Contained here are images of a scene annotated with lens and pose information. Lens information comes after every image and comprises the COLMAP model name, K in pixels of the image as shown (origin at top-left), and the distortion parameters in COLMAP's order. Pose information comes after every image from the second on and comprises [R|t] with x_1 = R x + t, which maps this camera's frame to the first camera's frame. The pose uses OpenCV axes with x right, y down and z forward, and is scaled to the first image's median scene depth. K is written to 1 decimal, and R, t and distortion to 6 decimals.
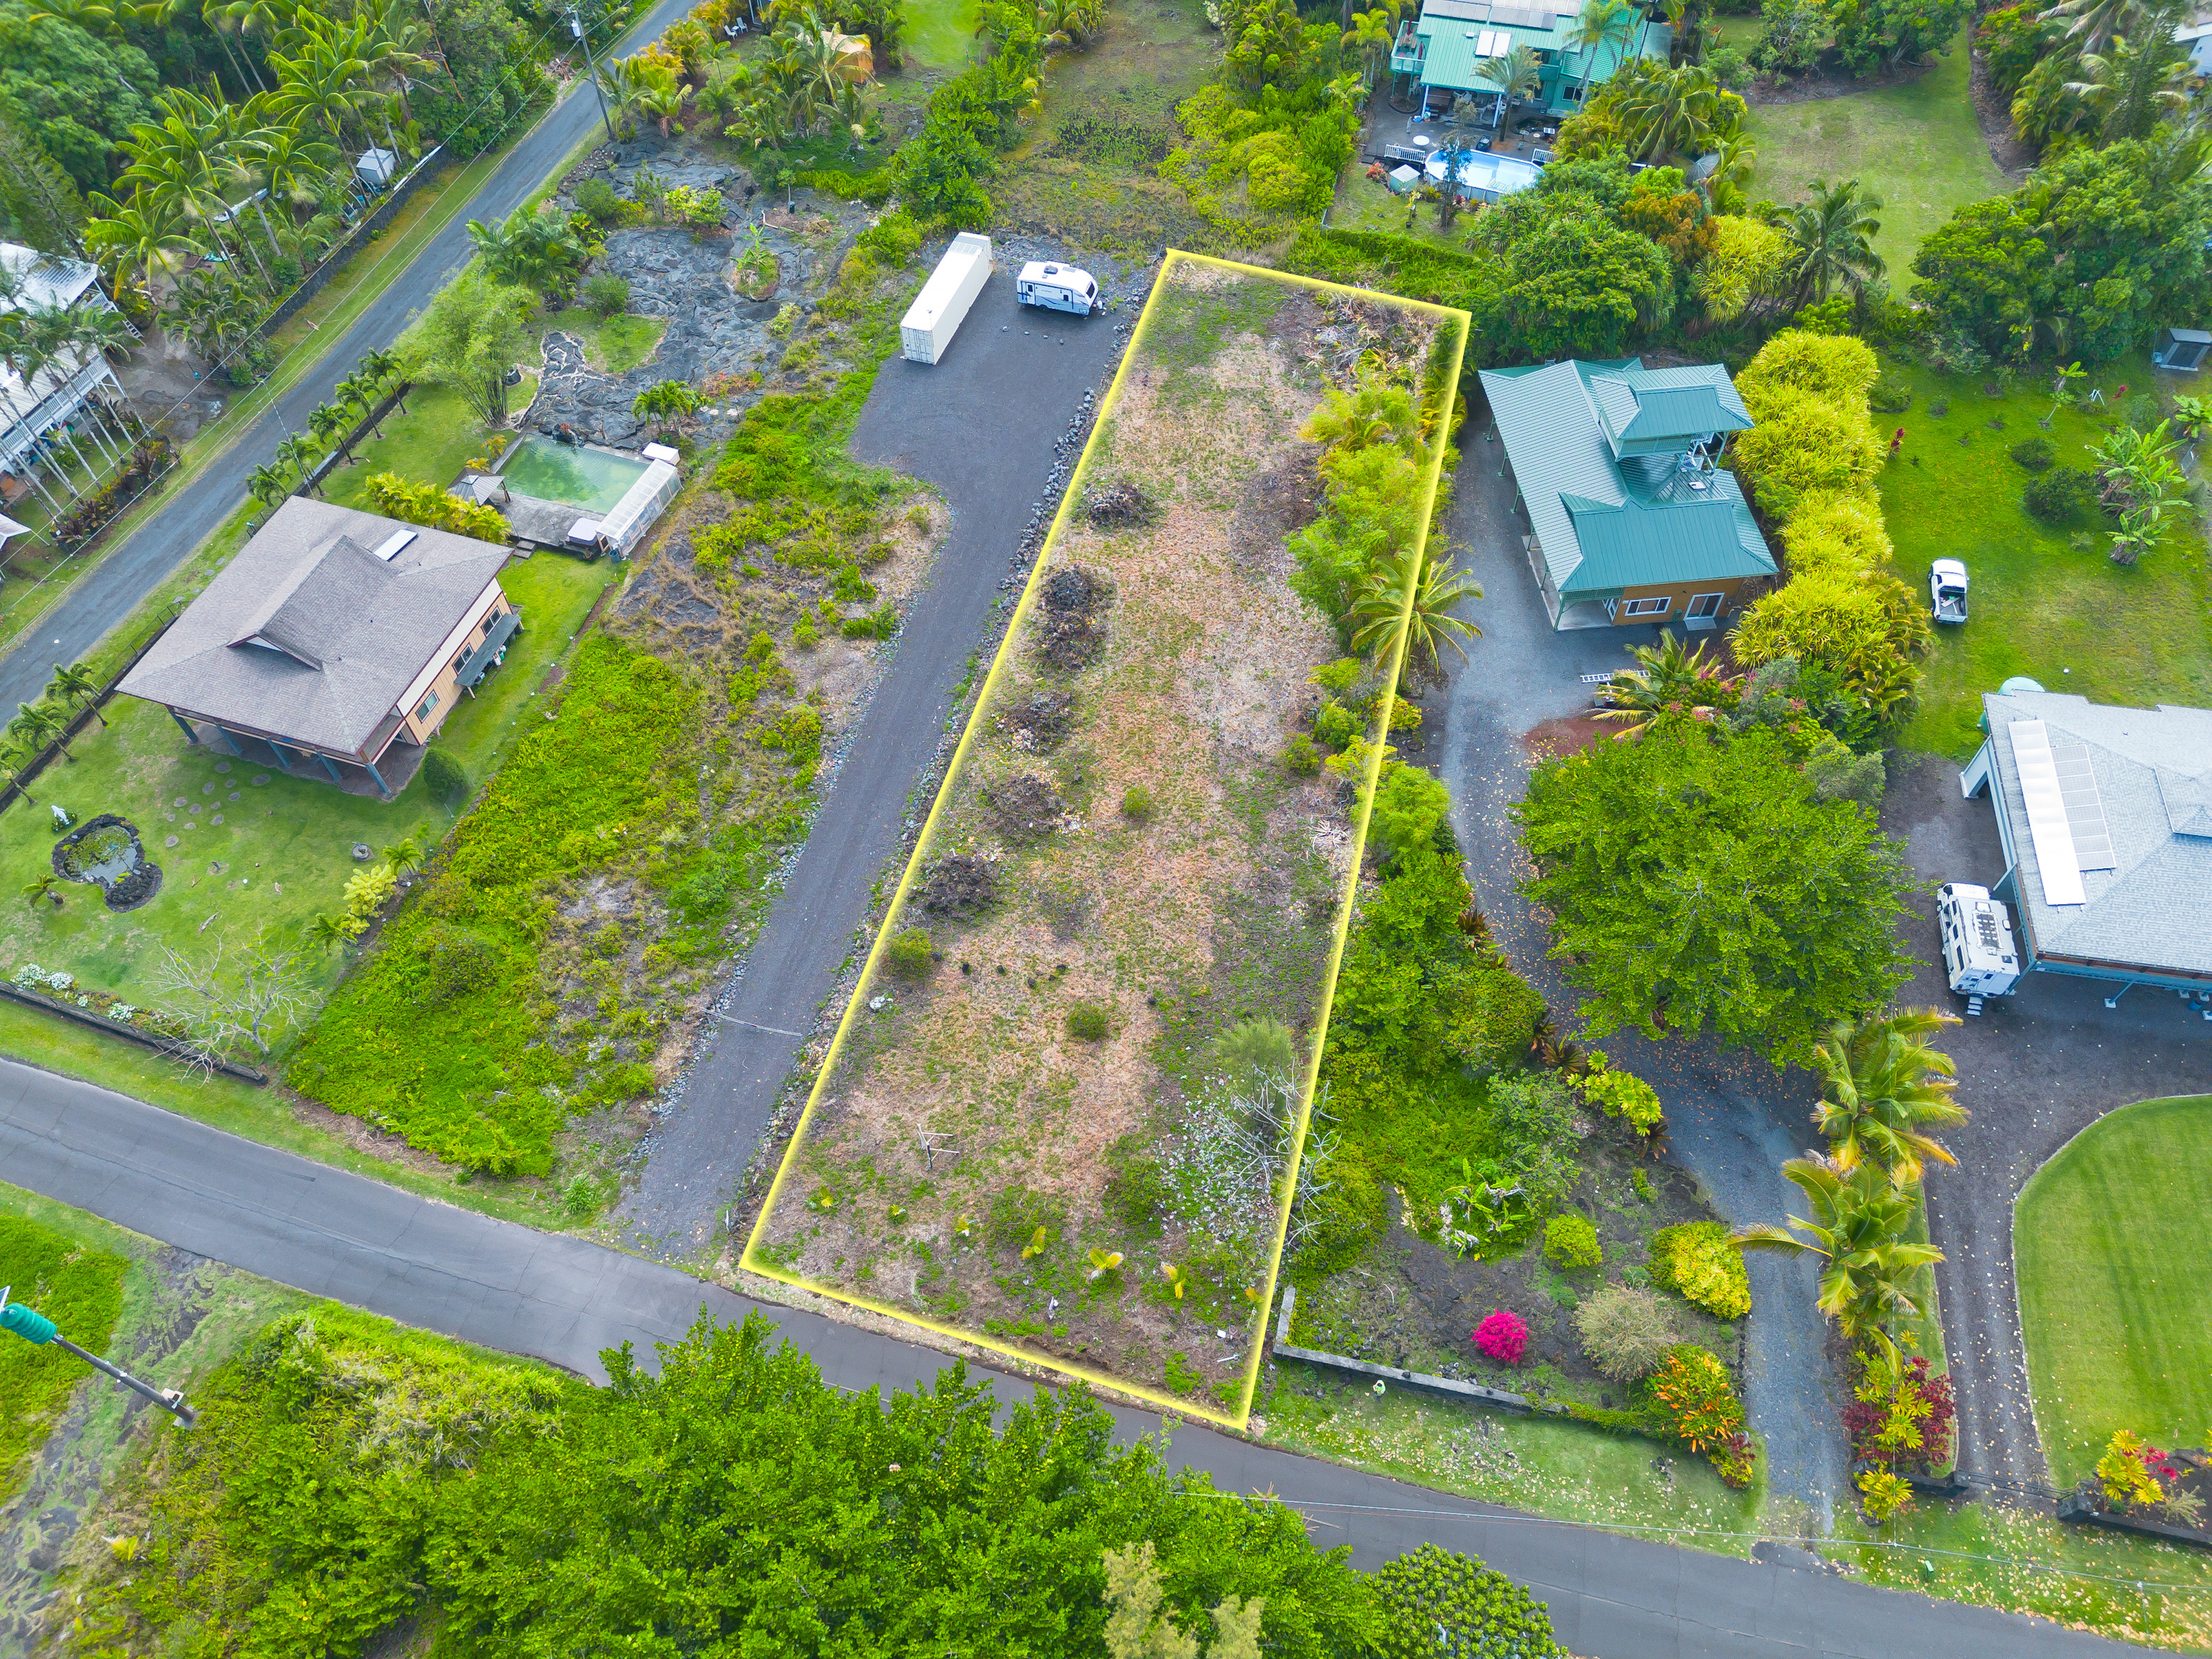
lens RADIAL K [[1570.6, 0, 1106.0], [0, 1570.6, 829.5], [0, 0, 1]] dist [0.071331, -0.057078]
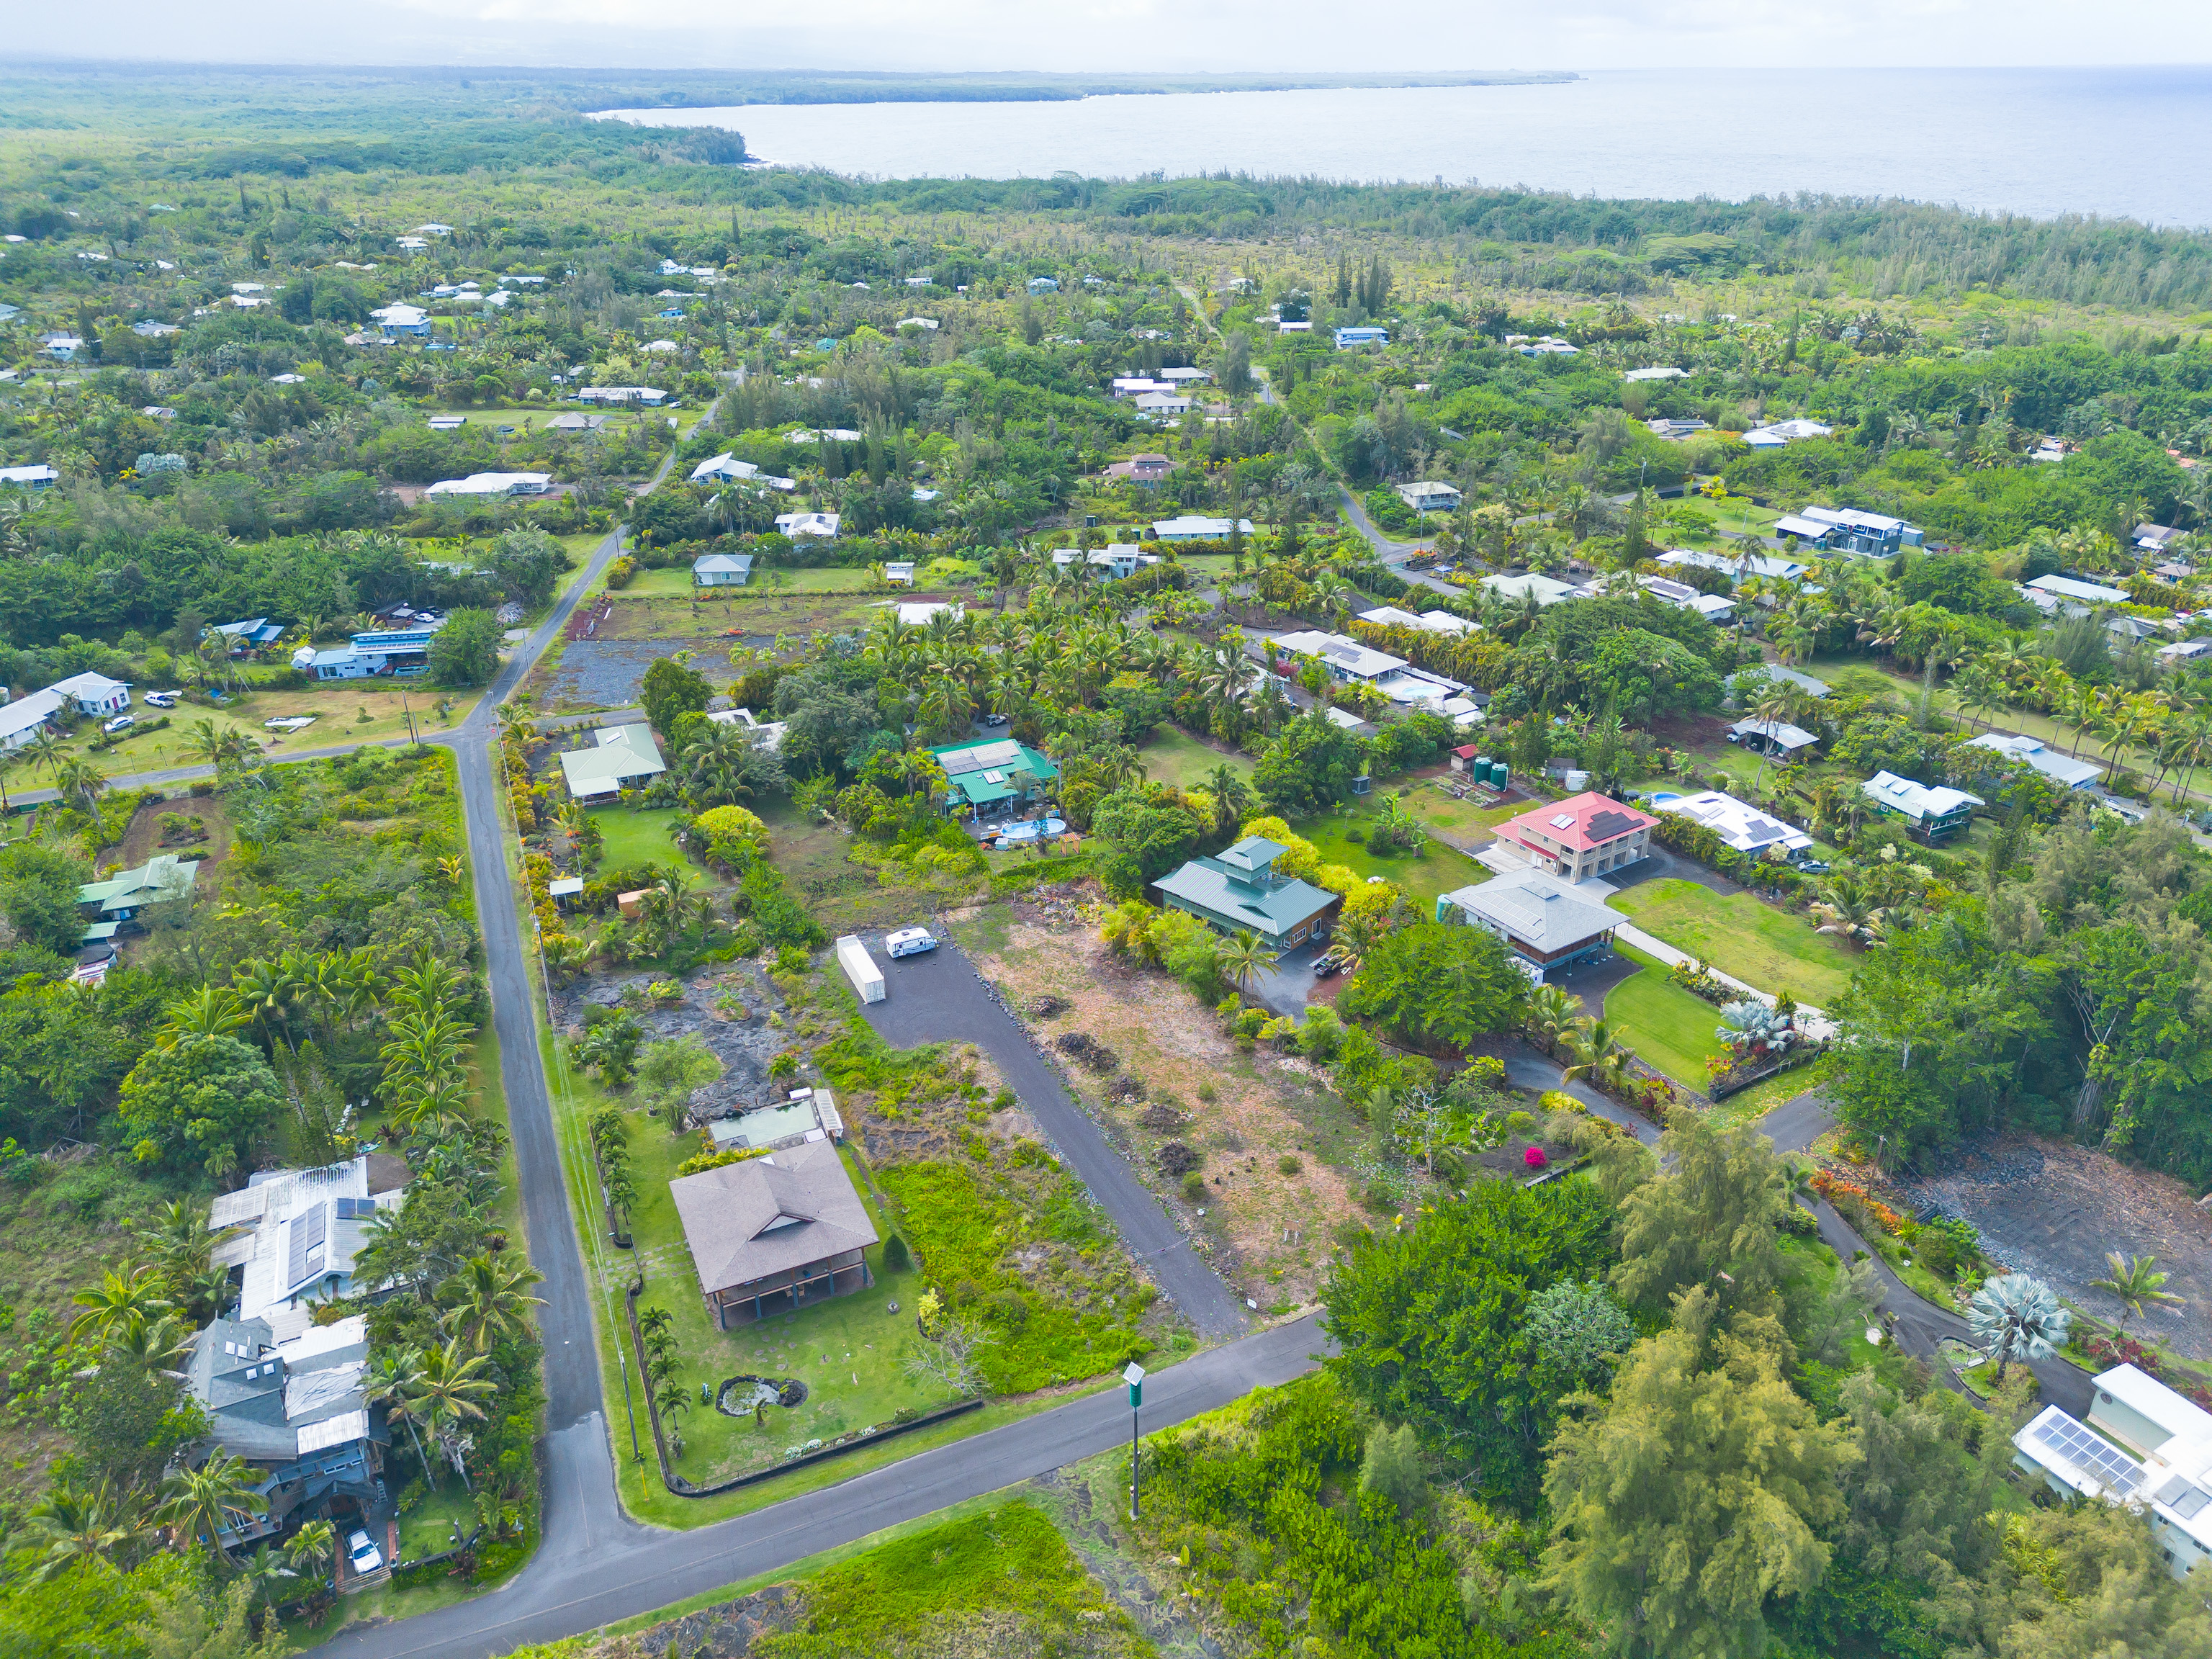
lens RADIAL K [[1570.6, 0, 1106.0], [0, 1570.6, 829.5], [0, 0, 1]] dist [0.071331, -0.057078]
pose [[0.729551, -0.291476, 0.618706, -1.011738], [0.551543, 0.785670, -0.280221, 0.175778], [-0.404421, 0.545679, 0.733947, -0.451737]]
